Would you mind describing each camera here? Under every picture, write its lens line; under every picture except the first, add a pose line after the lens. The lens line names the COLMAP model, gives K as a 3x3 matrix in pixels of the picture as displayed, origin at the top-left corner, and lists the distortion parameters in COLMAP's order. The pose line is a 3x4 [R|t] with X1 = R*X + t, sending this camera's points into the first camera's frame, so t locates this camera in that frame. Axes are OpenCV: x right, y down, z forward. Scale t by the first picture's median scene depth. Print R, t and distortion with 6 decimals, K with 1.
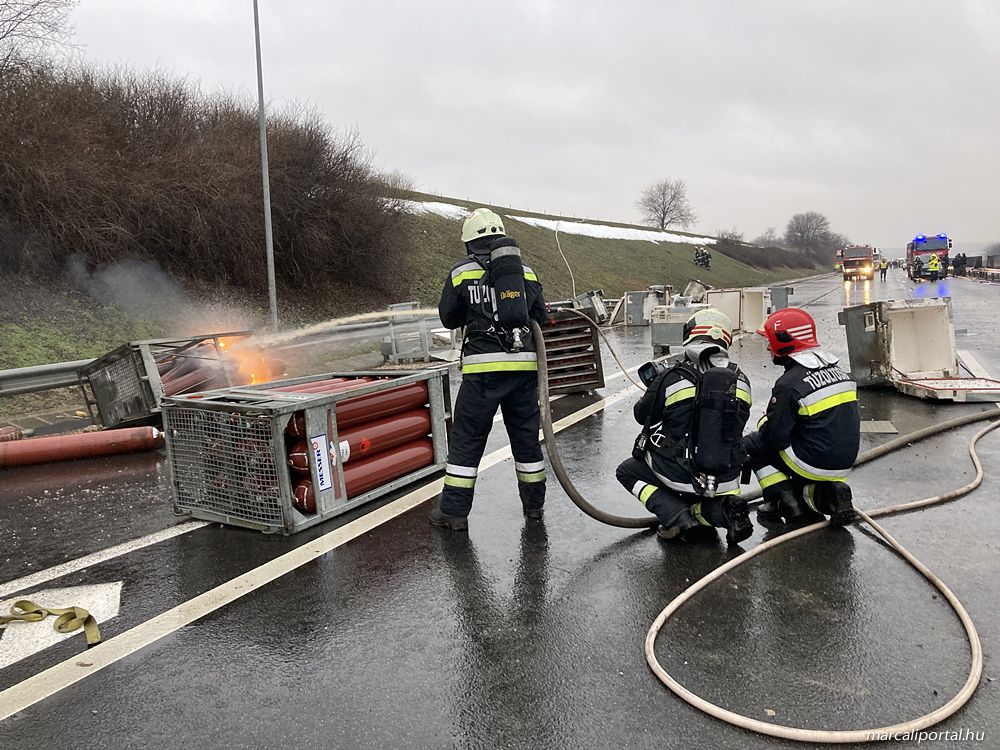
lens RADIAL K [[809.7, 0, 500.2], [0, 809.7, 377.2], [0, 0, 1]] dist [0.015385, -0.000724]
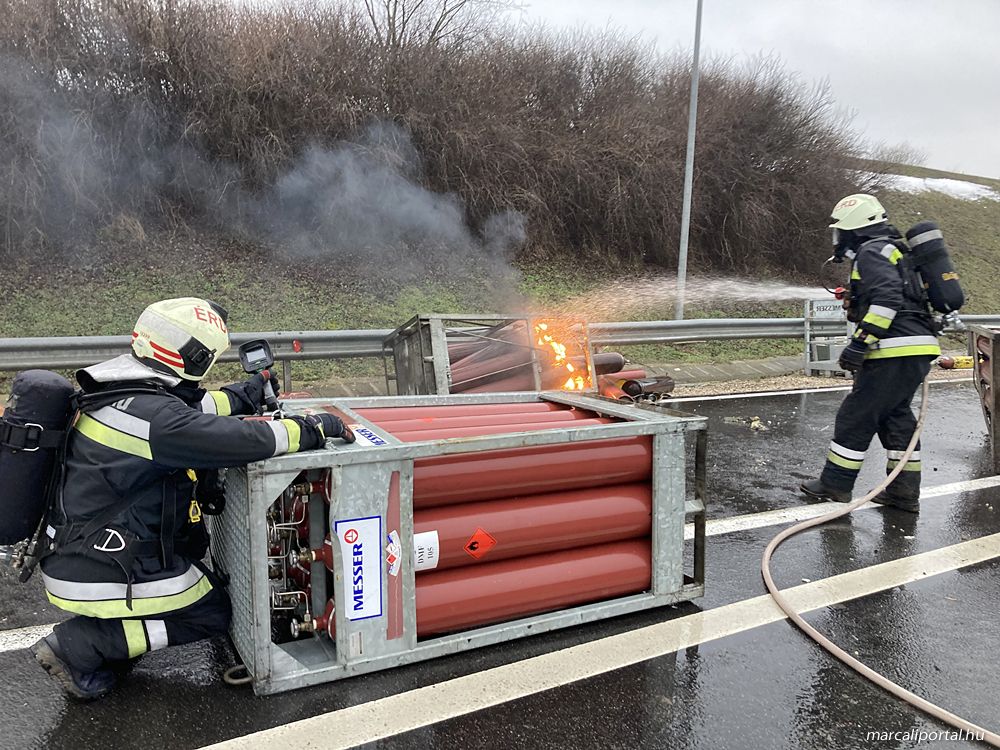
lens RADIAL K [[809.7, 0, 499.0], [0, 809.7, 368.0], [0, 0, 1]] dist [0.015385, -0.000724]
pose [[0.830536, 0.128862, -0.541853, 0.074477], [-0.124979, 0.991176, 0.044155, -0.035228], [0.542762, 0.031048, 0.839313, 0.341555]]
